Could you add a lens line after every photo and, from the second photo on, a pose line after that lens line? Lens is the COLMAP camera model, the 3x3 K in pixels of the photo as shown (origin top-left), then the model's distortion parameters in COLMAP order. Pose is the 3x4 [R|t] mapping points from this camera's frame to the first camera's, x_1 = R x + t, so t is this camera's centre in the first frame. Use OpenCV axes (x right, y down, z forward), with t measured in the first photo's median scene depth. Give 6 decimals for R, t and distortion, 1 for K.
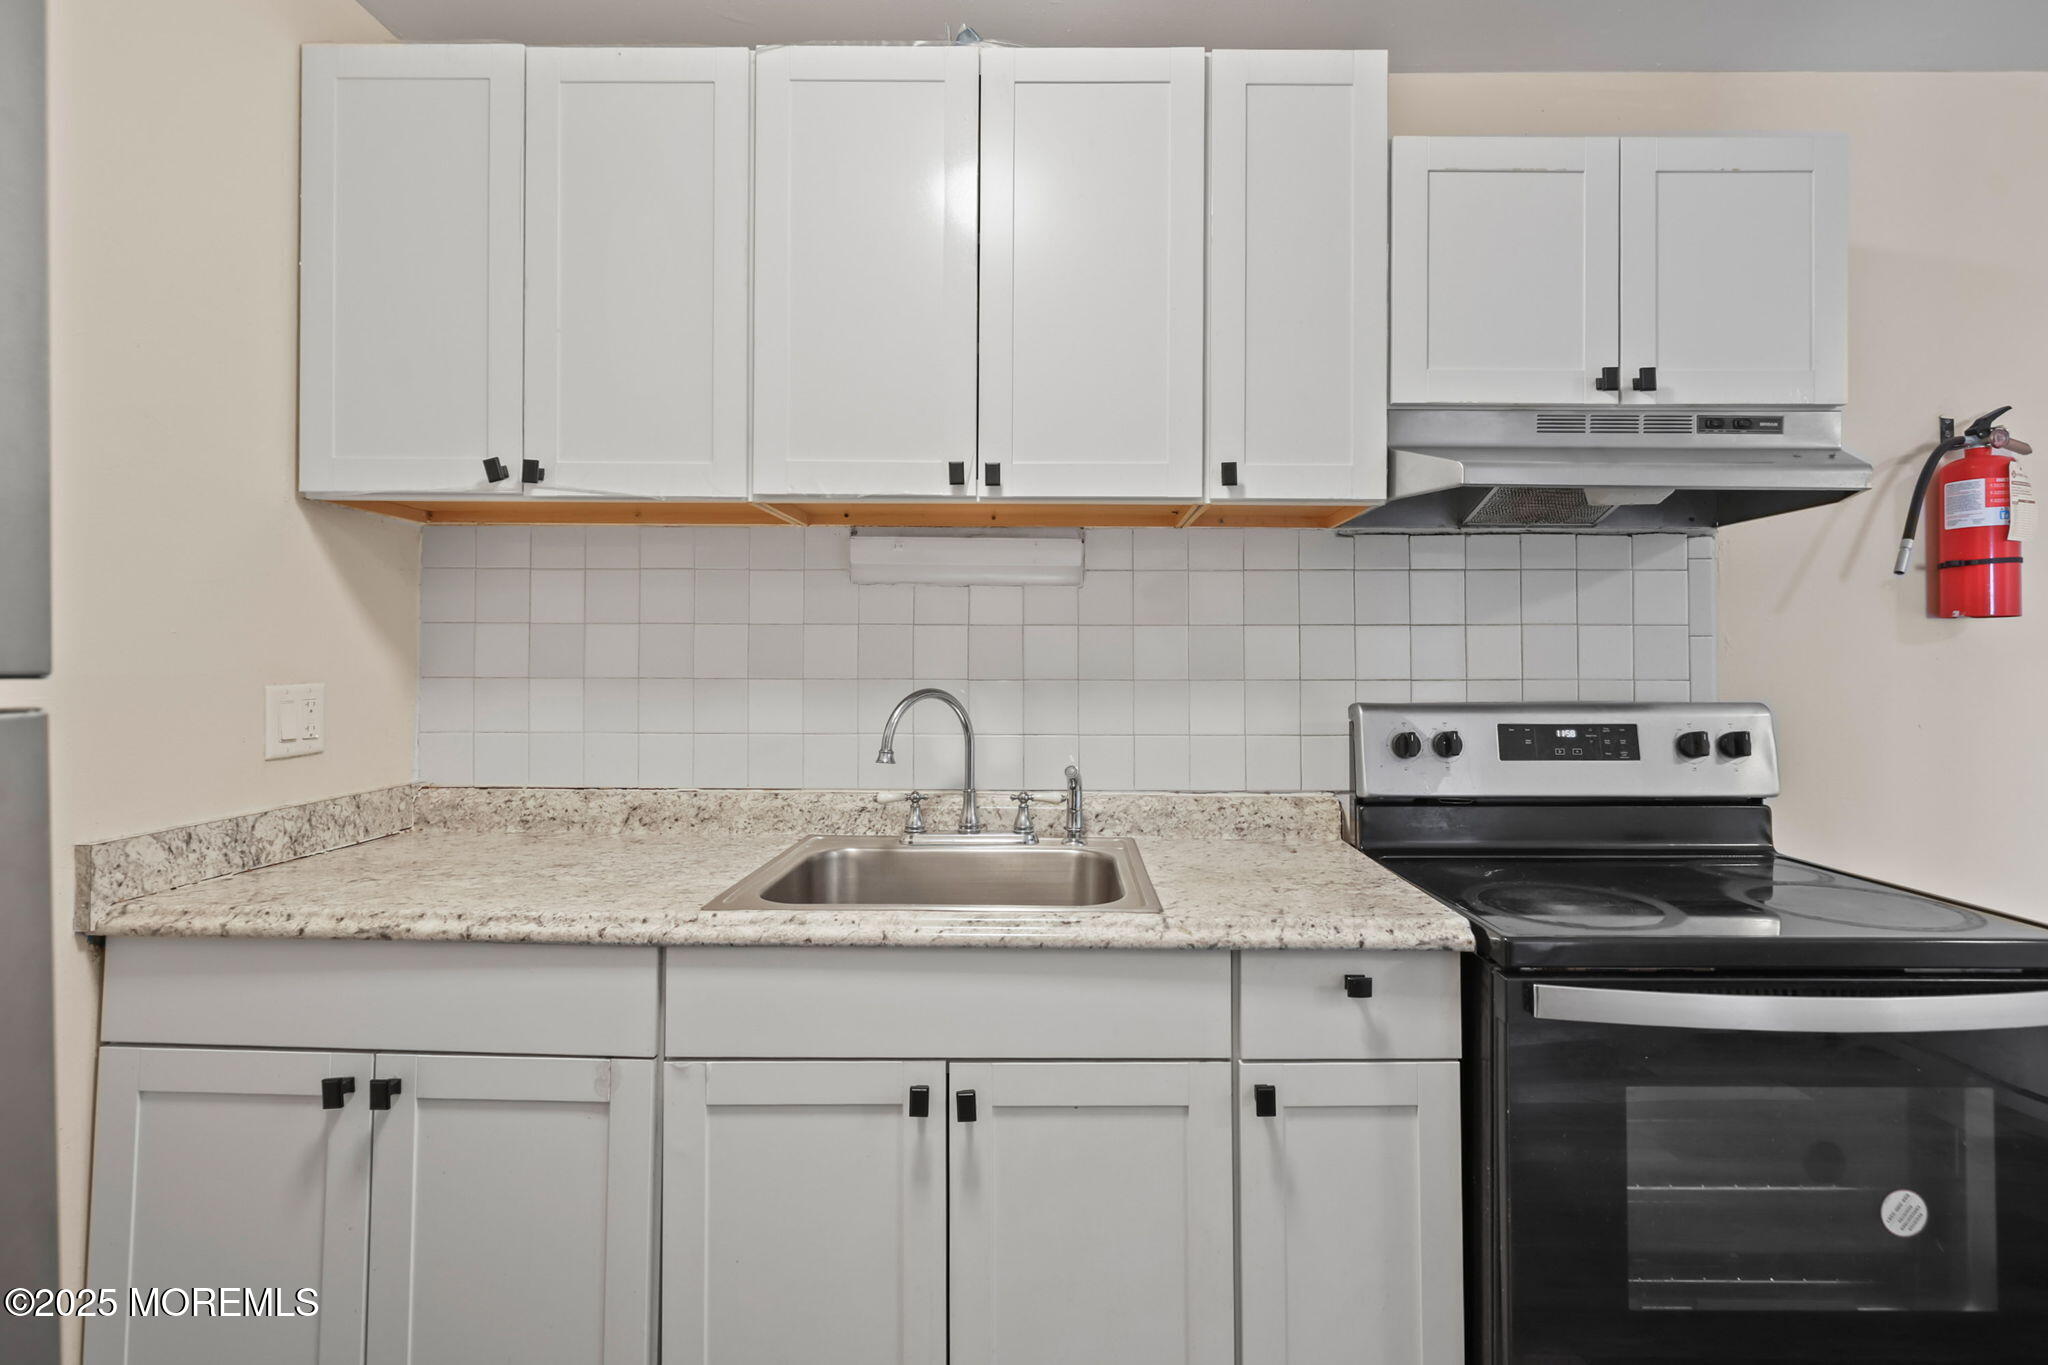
lens RADIAL K [[970.1, 0, 1028.7], [0, 970.1, 659.1], [0, 0, 1]] dist [0.001770, 0.001007]
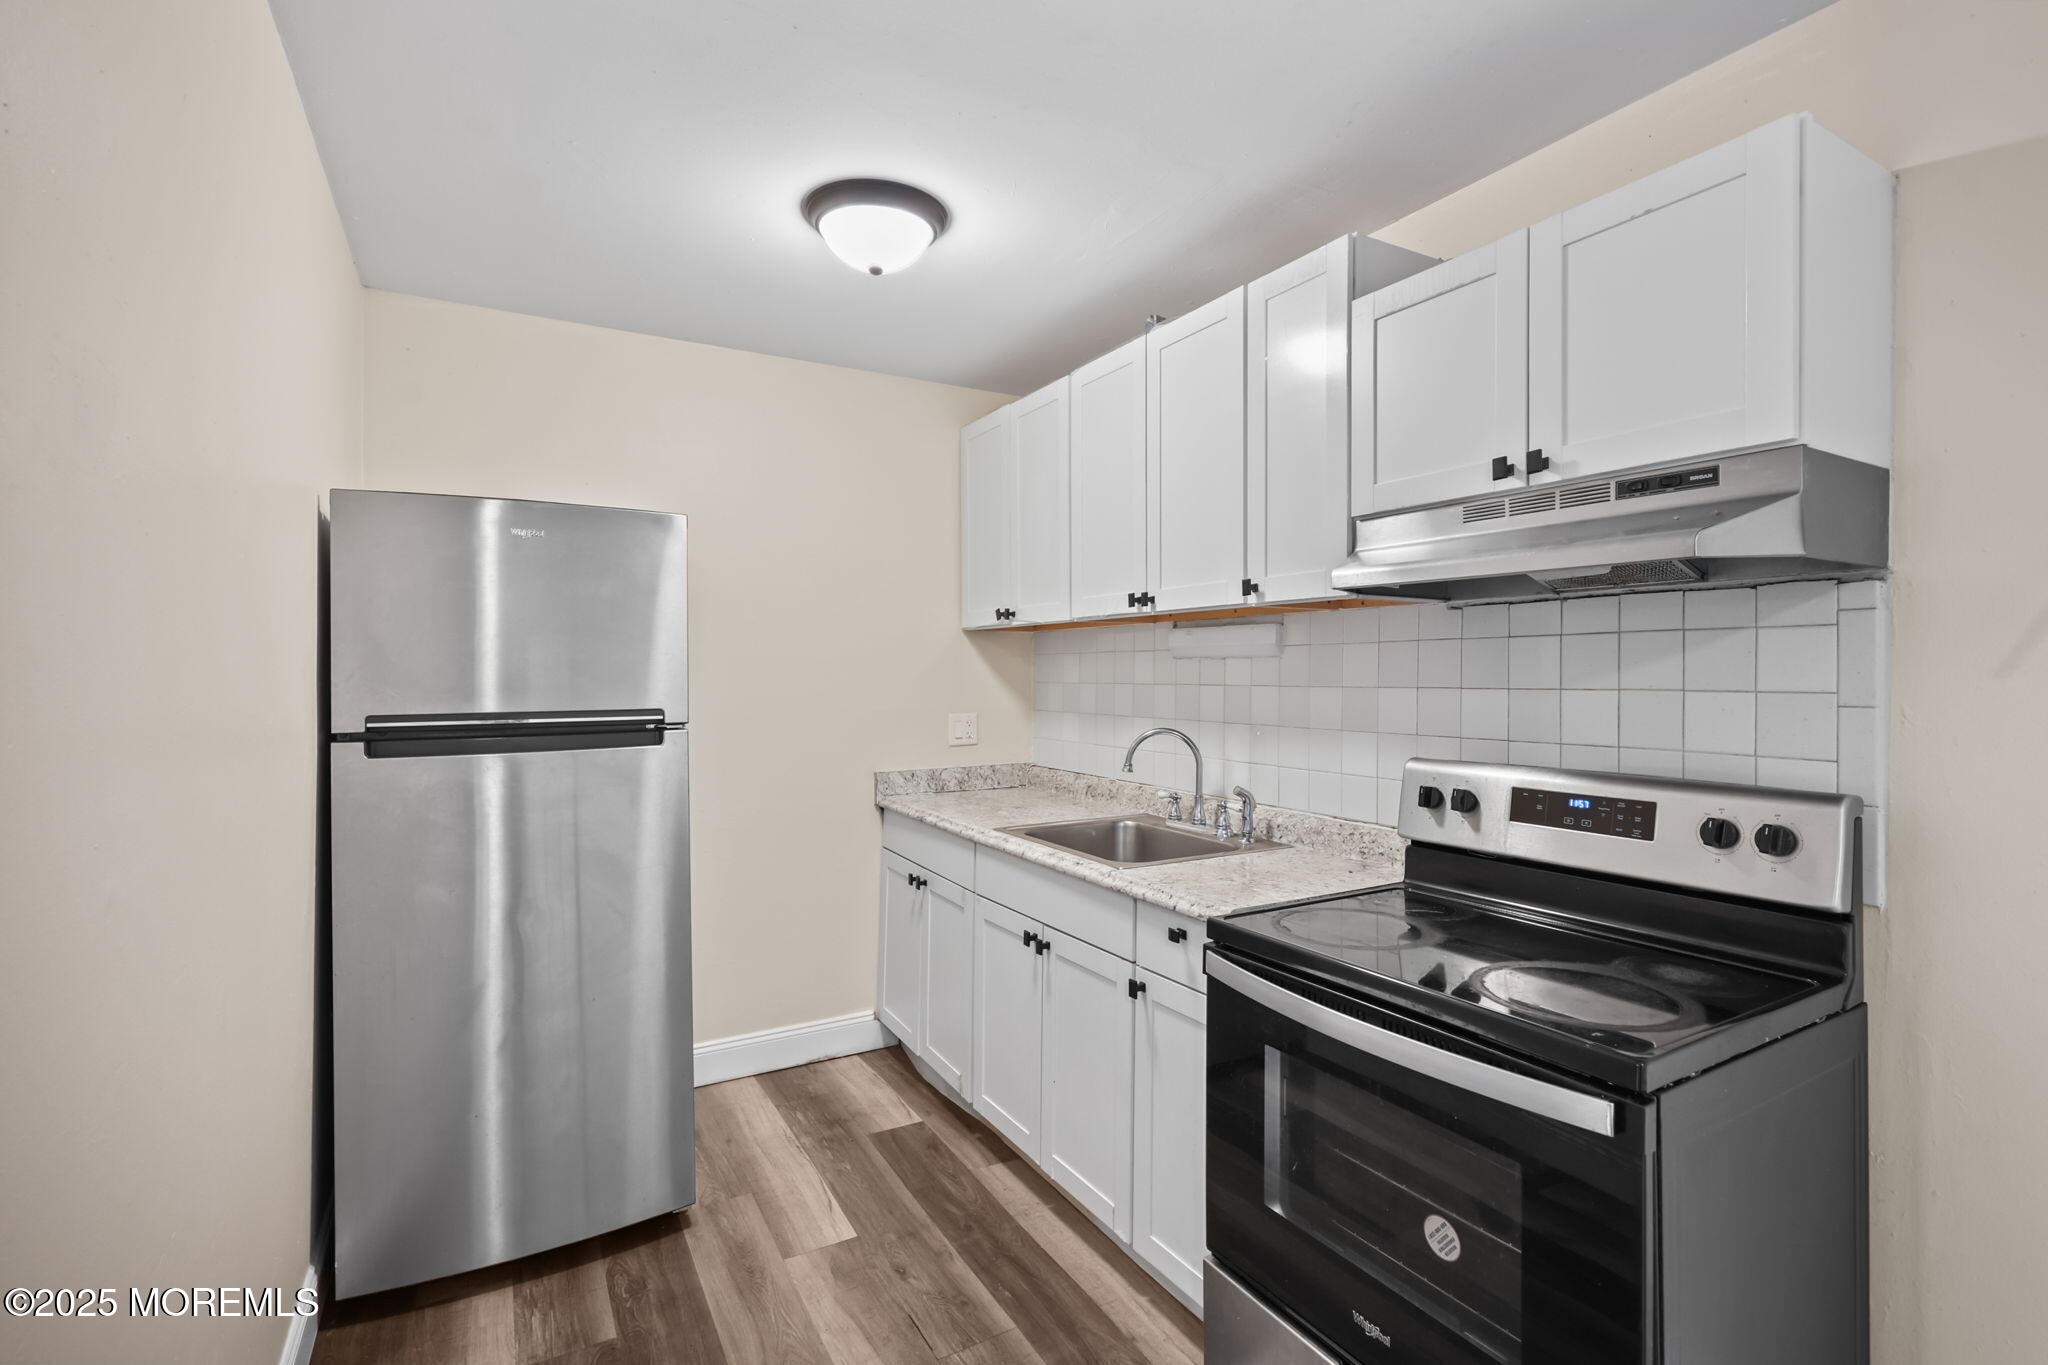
lens RADIAL K [[930.6, 0, 1024.0], [0, 930.6, 682.5], [0, 0, 1]] dist [0.000529, -0.000076]
pose [[0.505214, 0.004948, -0.862980, 1.092721], [0.009262, 0.999895, 0.011155, -0.063616], [0.862944, -0.013629, 0.505115, 0.030132]]
